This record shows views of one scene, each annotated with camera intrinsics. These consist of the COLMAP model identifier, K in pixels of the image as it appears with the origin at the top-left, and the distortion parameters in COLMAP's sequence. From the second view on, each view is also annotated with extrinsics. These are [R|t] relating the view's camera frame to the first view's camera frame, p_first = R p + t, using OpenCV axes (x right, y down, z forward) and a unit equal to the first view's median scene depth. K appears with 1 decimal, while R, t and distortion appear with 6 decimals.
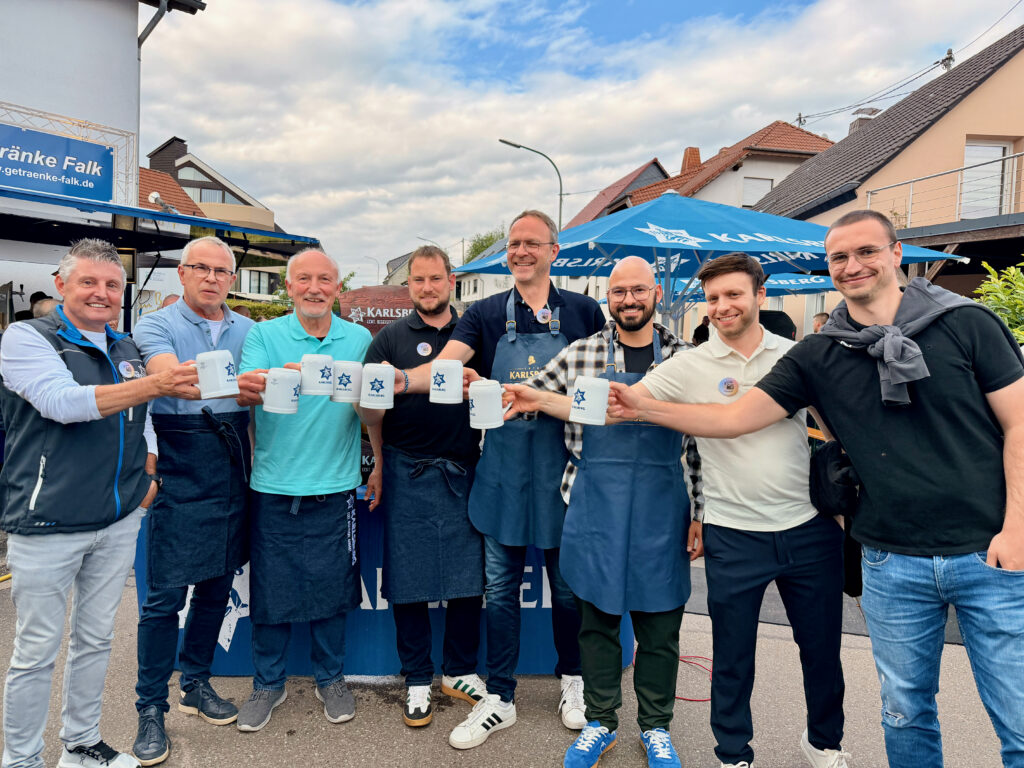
lens RADIAL K [[718.1, 0, 515.3], [0, 718.1, 382.6], [0, 0, 1]] dist [-0.002816, -0.011443]
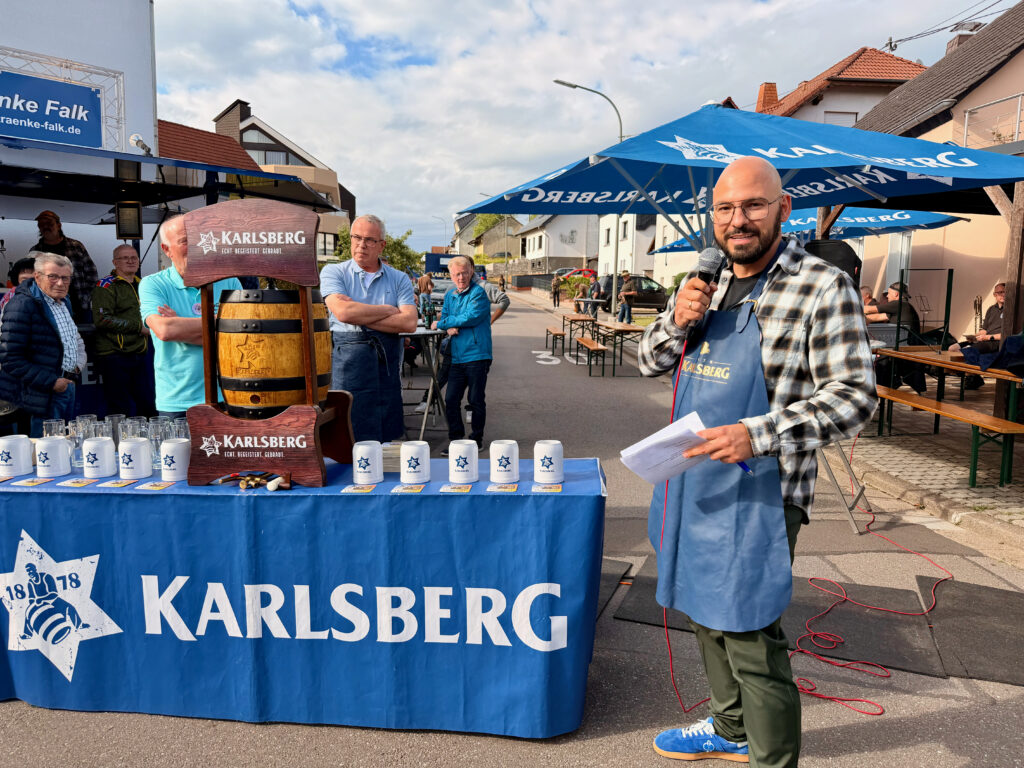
lens RADIAL K [[718.1, 0, 509.2], [0, 718.1, 395.5], [0, 0, 1]] dist [-0.002816, -0.011443]
pose [[0.994411, -0.005699, -0.105422, 0.058600], [0.013667, 0.997089, 0.075017, 0.003906], [0.104688, -0.076038, 0.991594, 0.109302]]
